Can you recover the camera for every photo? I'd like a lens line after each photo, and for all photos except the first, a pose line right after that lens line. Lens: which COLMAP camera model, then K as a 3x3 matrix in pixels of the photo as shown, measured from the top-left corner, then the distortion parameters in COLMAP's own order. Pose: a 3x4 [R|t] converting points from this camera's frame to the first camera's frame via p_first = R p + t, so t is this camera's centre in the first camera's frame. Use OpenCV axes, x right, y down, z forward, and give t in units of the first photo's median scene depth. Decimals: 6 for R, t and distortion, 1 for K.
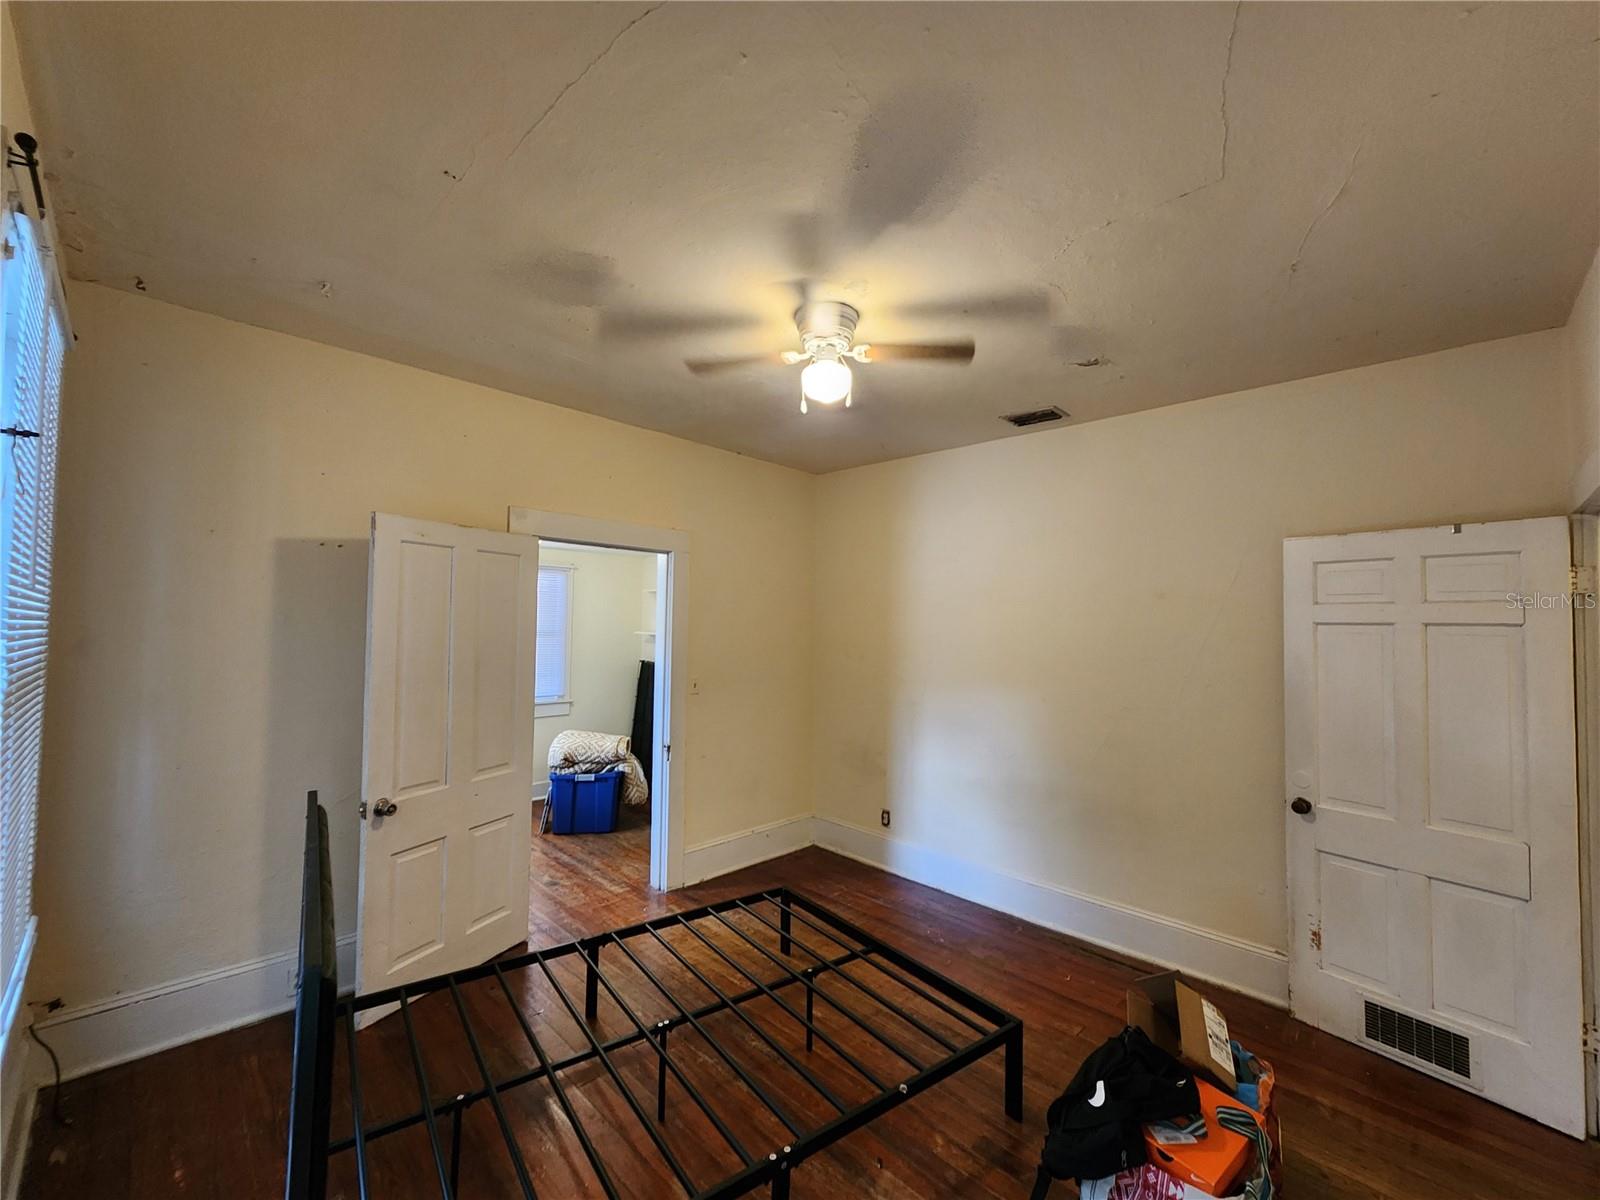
lens RADIAL K [[656.4, 0, 796.9], [0, 656.4, 599.2], [0, 0, 1]] dist [0.001475, -0.000233]
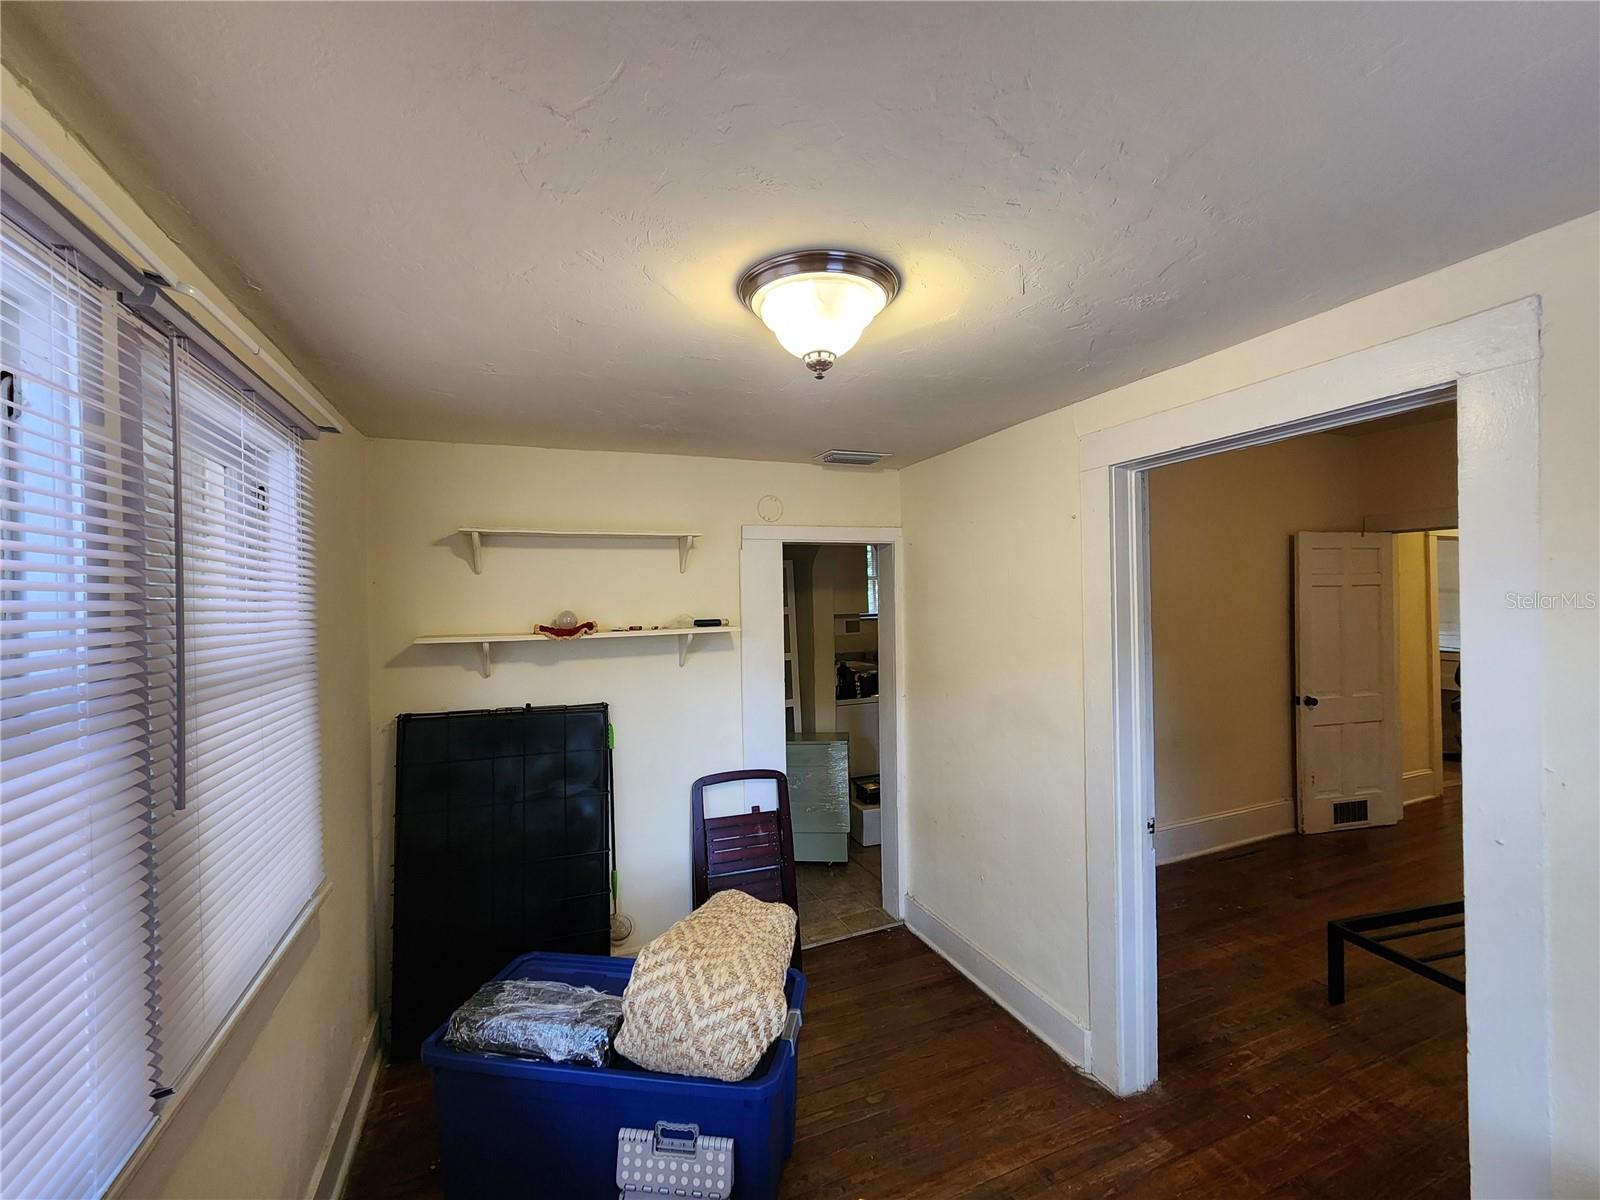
lens RADIAL K [[656.4, 0, 796.9], [0, 656.4, 599.2], [0, 0, 1]] dist [0.001475, -0.000233]
pose [[0.384556, -0.019722, 0.922891, -1.139957], [-0.007289, 0.999676, 0.024400, 0.035535], [-0.923073, -0.016110, 0.384287, 1.486612]]
